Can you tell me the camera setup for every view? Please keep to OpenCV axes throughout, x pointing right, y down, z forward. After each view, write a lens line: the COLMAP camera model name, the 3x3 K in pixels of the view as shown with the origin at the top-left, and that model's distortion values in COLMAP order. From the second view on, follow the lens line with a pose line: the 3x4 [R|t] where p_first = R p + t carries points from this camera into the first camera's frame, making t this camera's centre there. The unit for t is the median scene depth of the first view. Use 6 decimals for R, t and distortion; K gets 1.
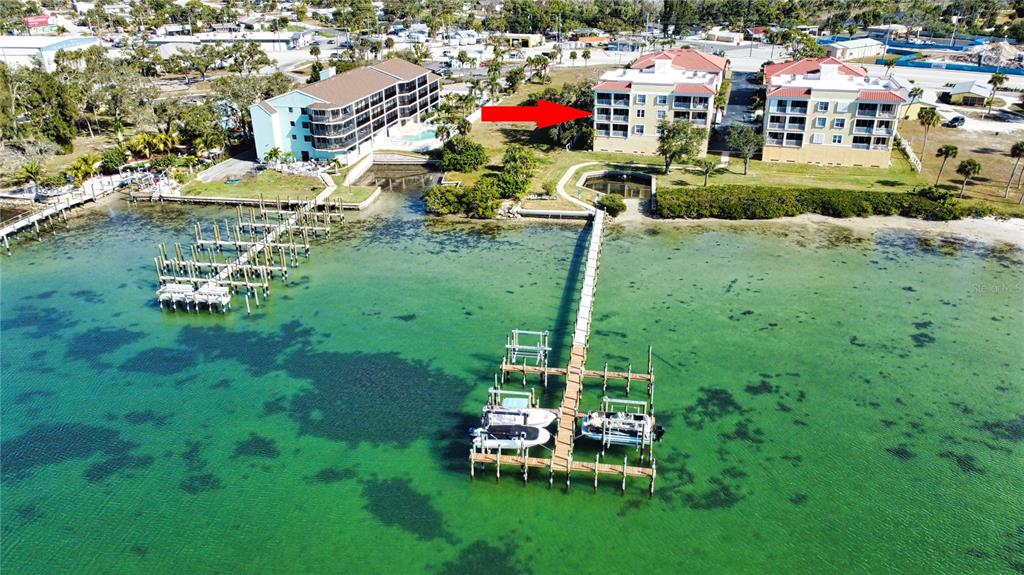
lens RADIAL K [[761.4, 0, 512.0], [0, 761.4, 287.5], [0, 0, 1]] dist [-0.000973, -0.001943]
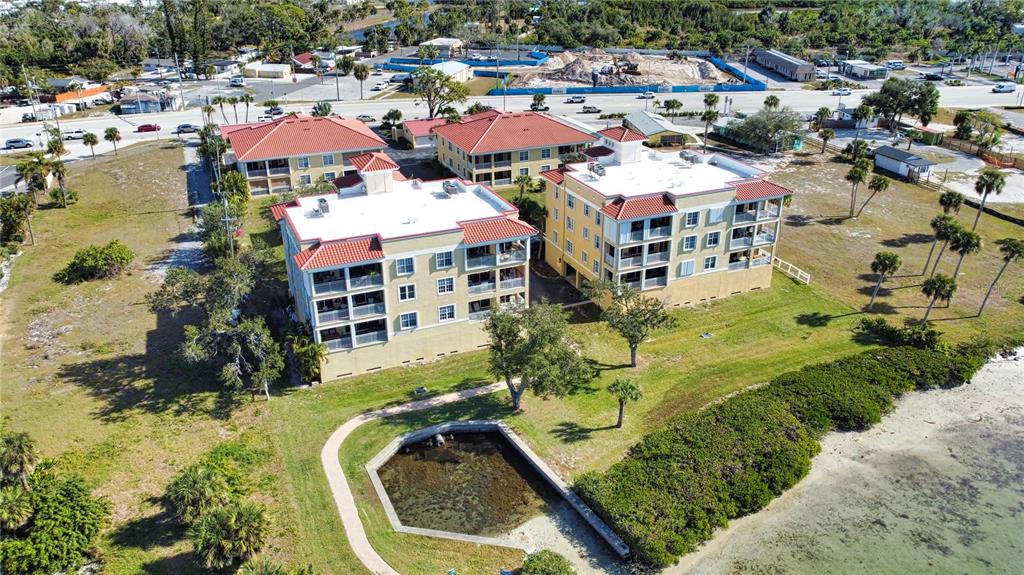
lens RADIAL K [[761.4, 0, 512.0], [0, 761.4, 287.5], [0, 0, 1]] dist [-0.000973, -0.001943]
pose [[0.764880, -0.261187, 0.588847, -0.073381], [0.261617, 0.961283, 0.086557, -0.259790], [-0.588656, 0.087847, 0.803597, 0.561703]]
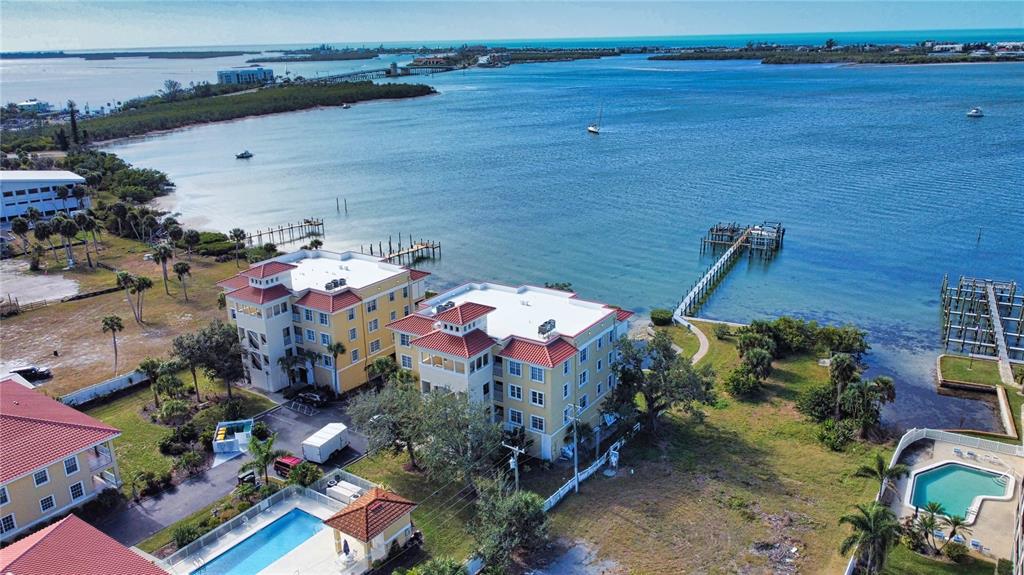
lens RADIAL K [[706.8, 0, 512.0], [0, 706.8, 287.5], [0, 0, 1]] dist [0.002022, -0.000129]
pose [[-0.944516, -0.076554, 0.319418, 0.012091], [0.163309, 0.734299, 0.658889, -0.674517], [-0.284989, 0.674496, -0.681056, 1.401790]]
